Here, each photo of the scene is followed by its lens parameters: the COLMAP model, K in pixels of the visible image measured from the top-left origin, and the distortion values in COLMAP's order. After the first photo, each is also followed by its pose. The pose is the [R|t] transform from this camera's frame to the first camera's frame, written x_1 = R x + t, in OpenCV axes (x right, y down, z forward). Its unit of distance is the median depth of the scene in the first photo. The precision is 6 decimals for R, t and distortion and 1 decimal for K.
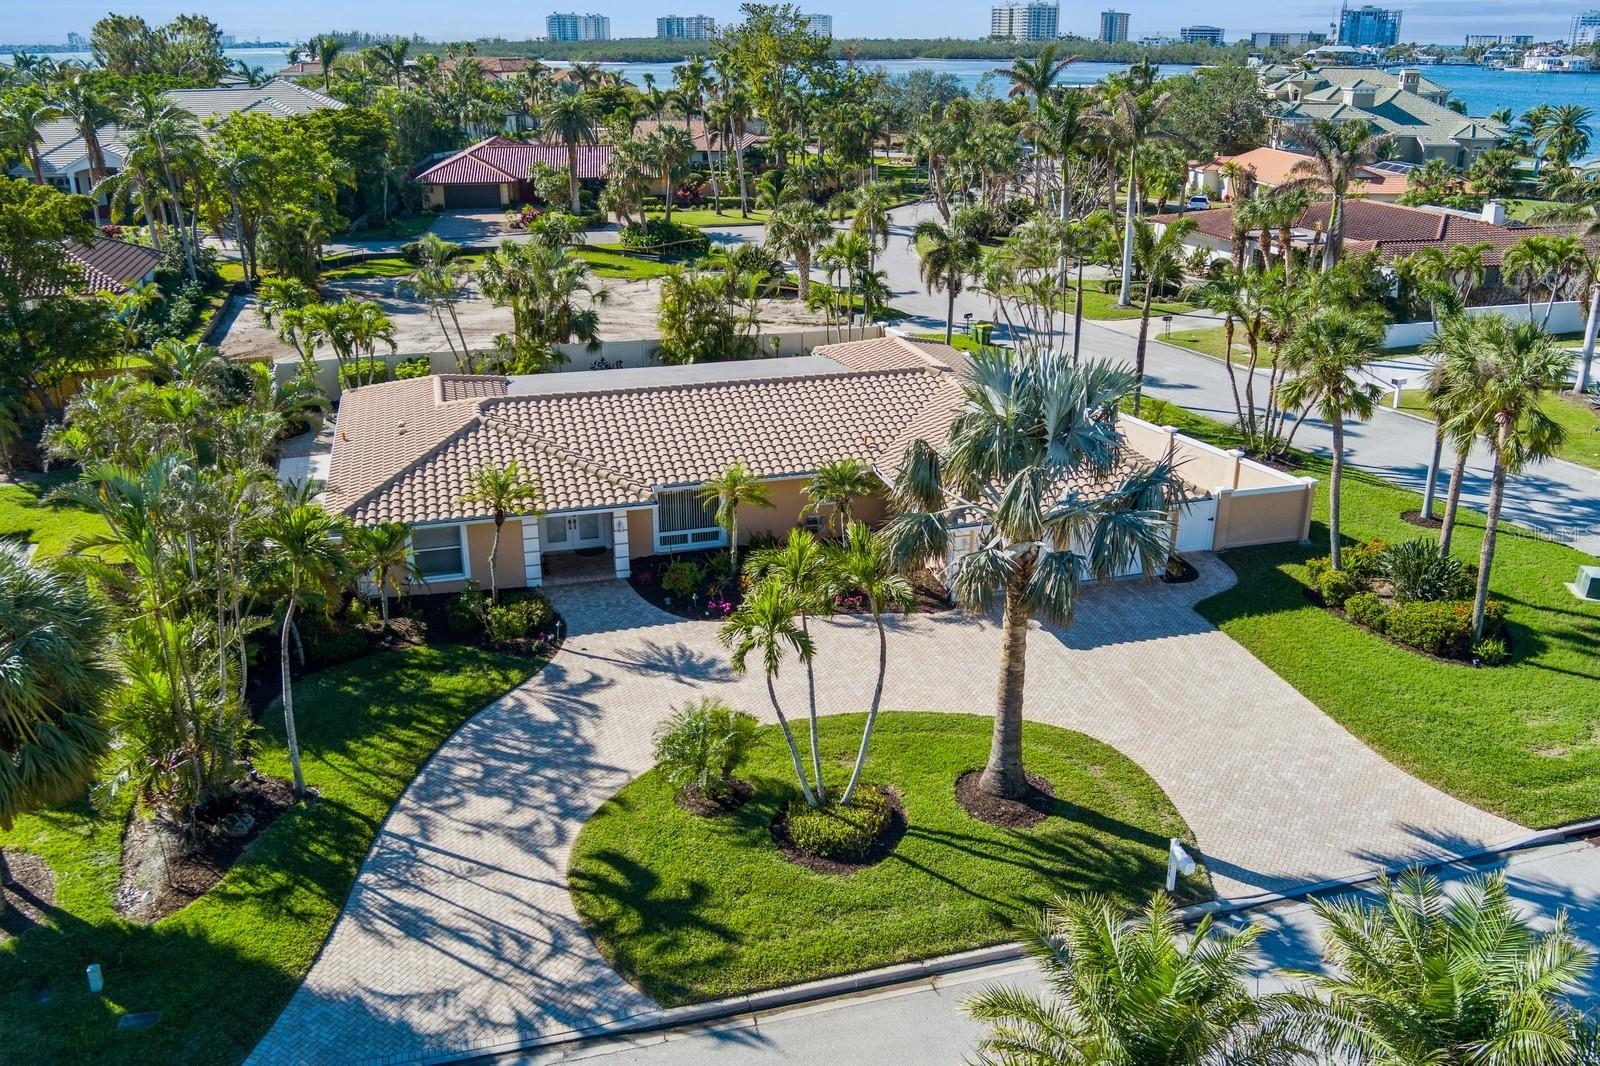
lens RADIAL K [[1306.2, 0, 800.1], [0, 1306.2, 498.6], [0, 0, 1]] dist [-0.056692, 0.012165]
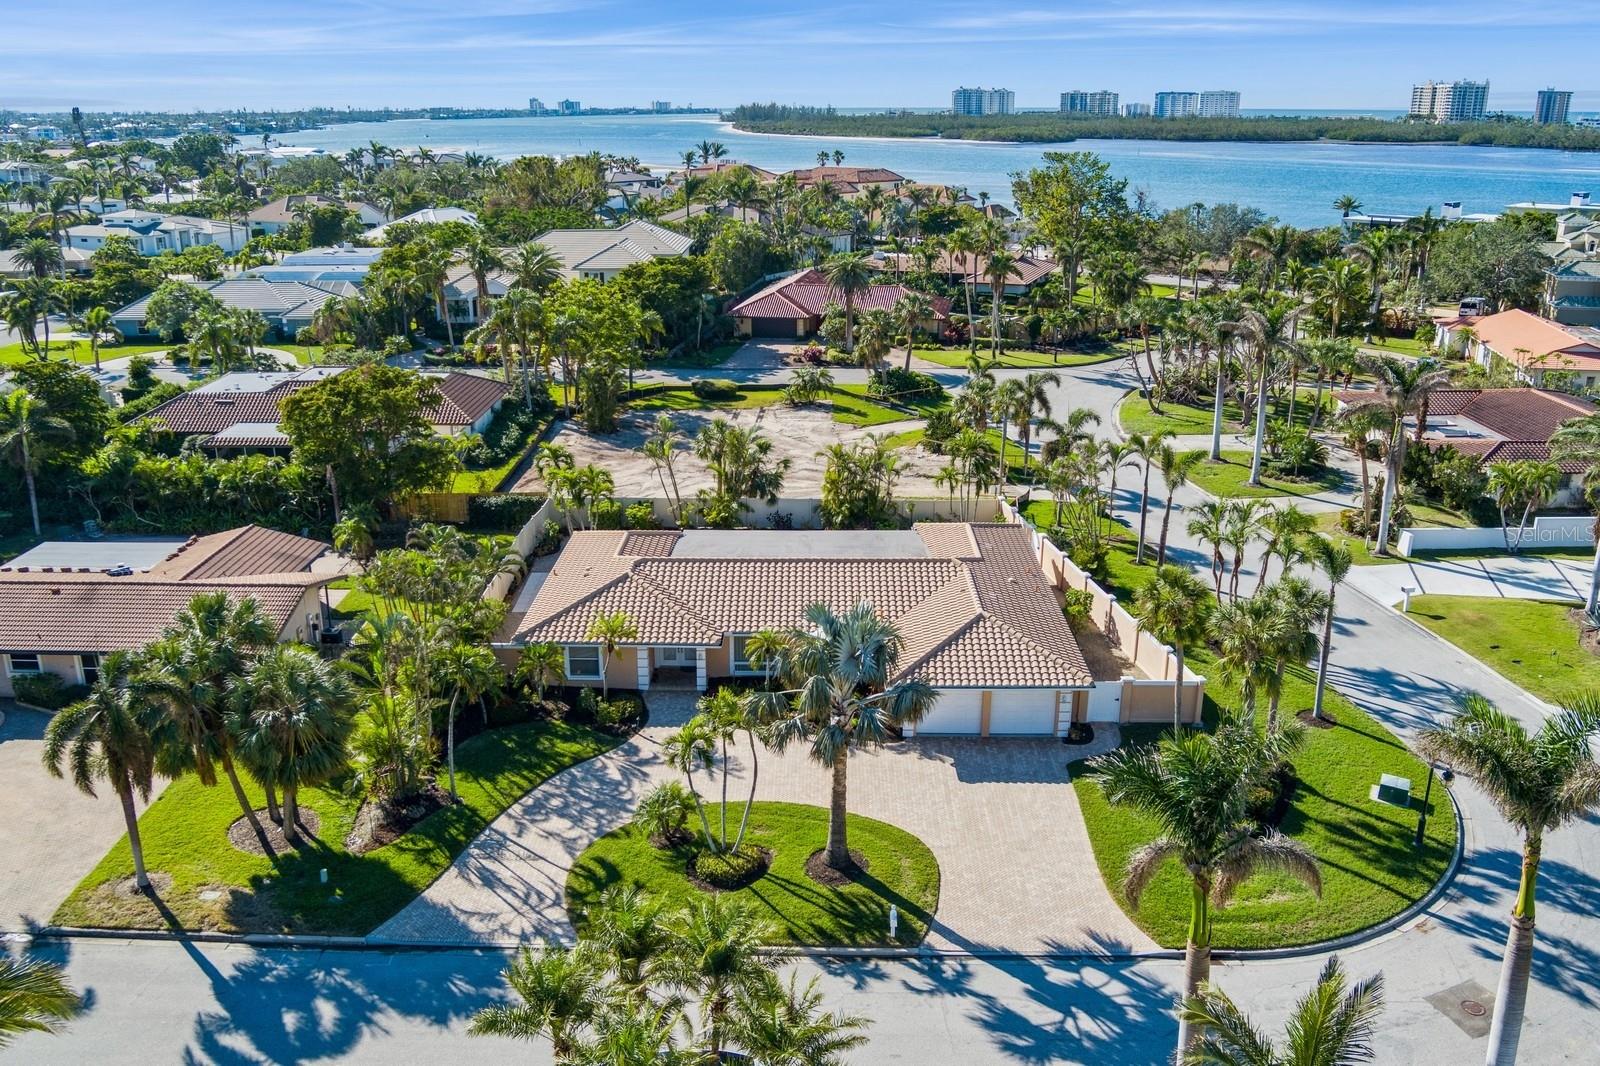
lens RADIAL K [[1306.2, 0, 800.1], [0, 1306.2, 498.6], [0, 0, 1]] dist [-0.056692, 0.012165]
pose [[0.955400, 0.084524, -0.282959, 0.431550], [-0.097392, 0.994741, -0.031695, -0.139482], [0.278792, 0.057839, 0.958608, -0.484928]]
